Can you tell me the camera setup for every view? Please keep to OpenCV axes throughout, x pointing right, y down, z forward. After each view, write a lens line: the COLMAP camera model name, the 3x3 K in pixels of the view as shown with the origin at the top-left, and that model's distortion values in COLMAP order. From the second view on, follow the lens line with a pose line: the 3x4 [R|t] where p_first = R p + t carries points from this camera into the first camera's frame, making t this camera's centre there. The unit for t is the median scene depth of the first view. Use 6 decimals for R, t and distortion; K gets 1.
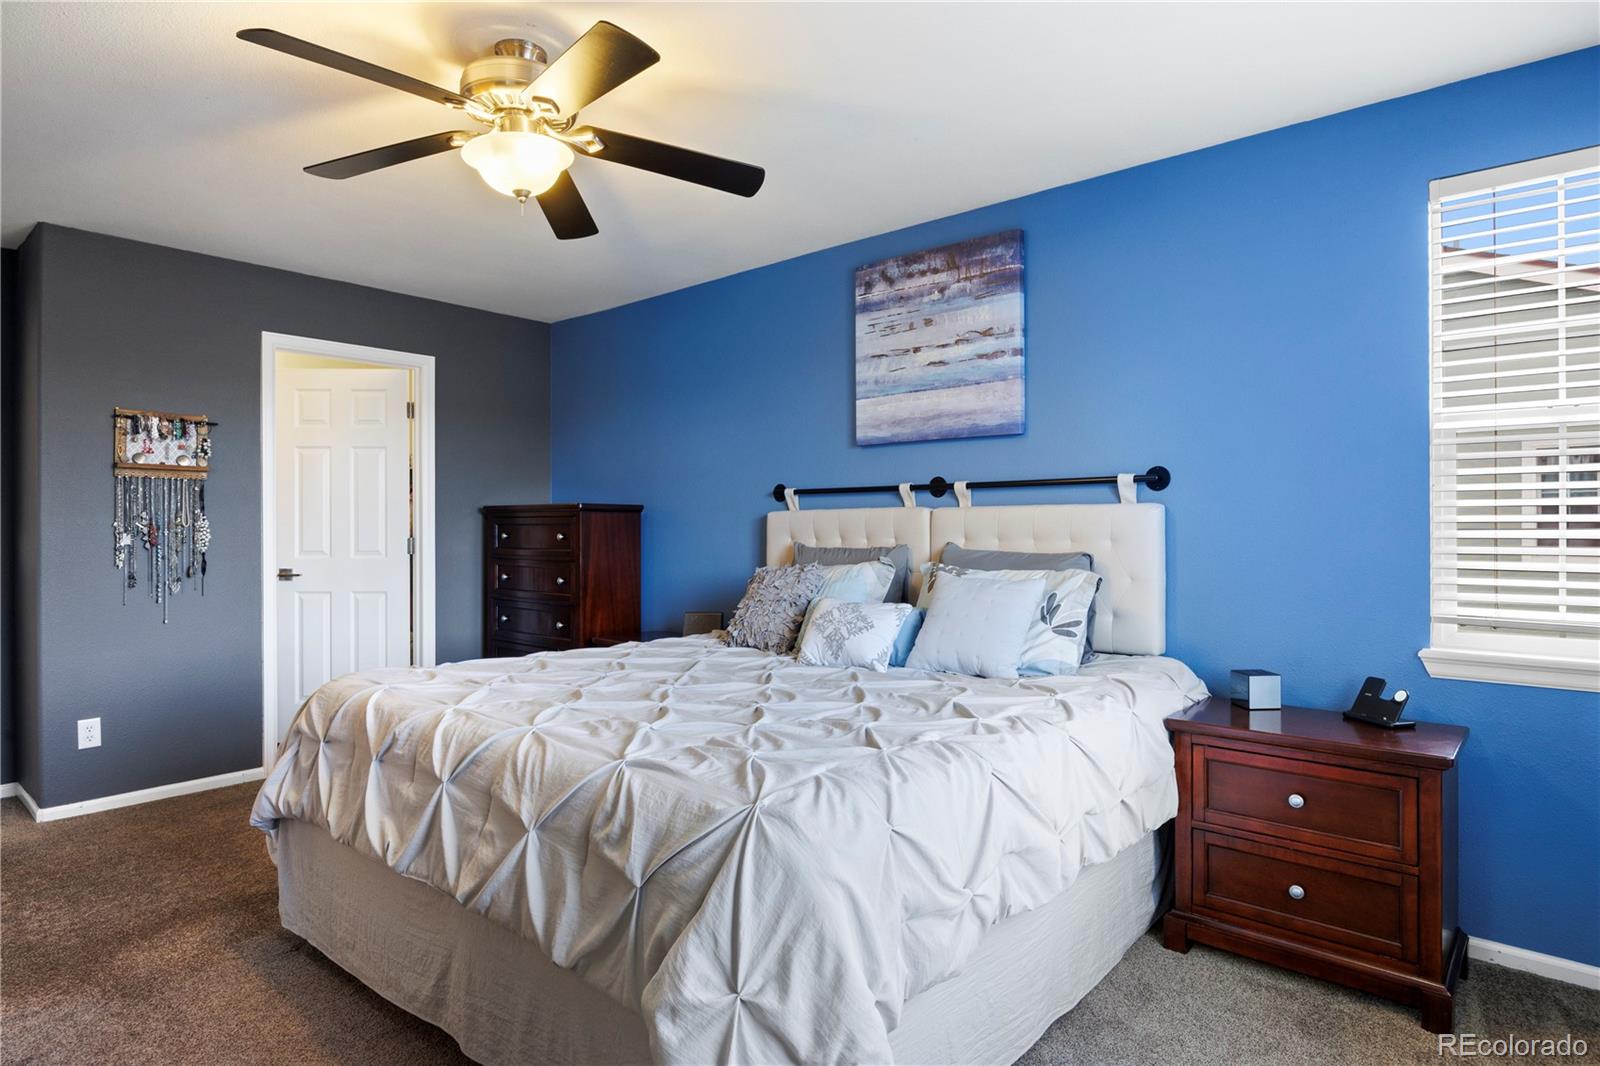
lens RADIAL K [[878.3, 0, 800.4], [0, 878.3, 516.8], [0, 0, 1]] dist [-0.004879, -0.001666]
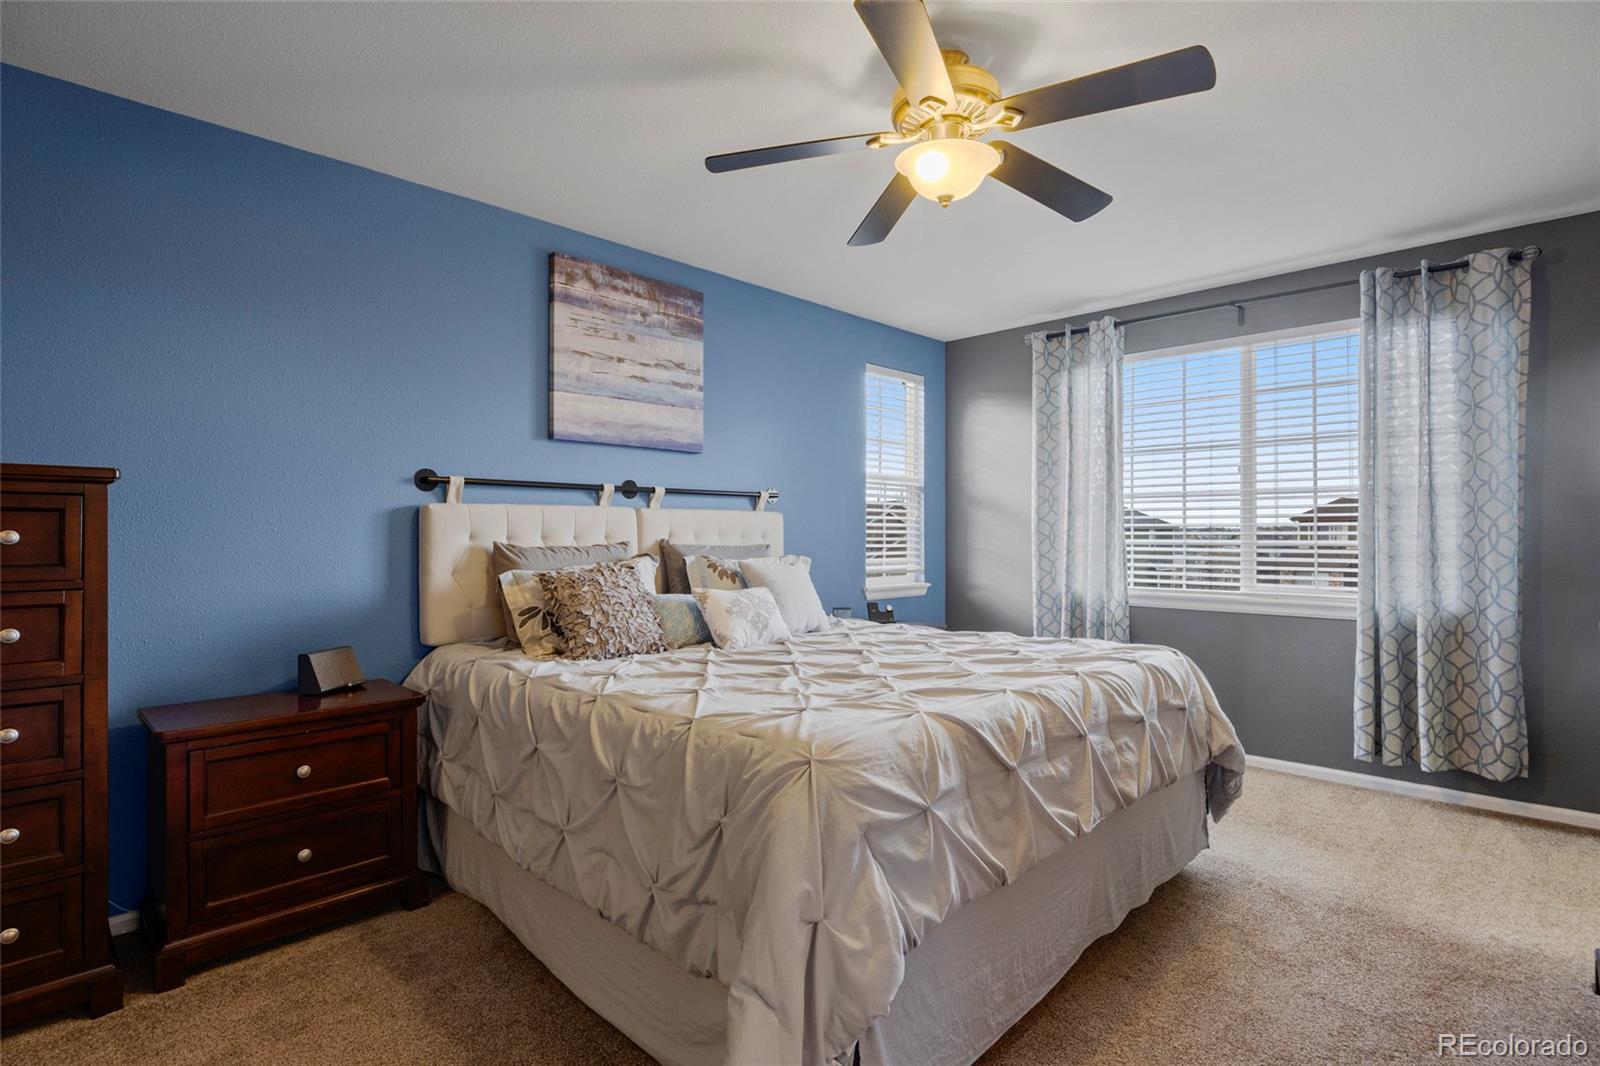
lens RADIAL K [[782.4, 0, 799.1], [0, 782.4, 535.2], [0, 0, 1]] dist [-0.013821, -0.000575]
pose [[0.068468, -0.007778, 0.997623, -0.803622], [-0.017064, 0.999814, 0.008967, 0.011798], [-0.997507, -0.017637, 0.068323, 0.708024]]
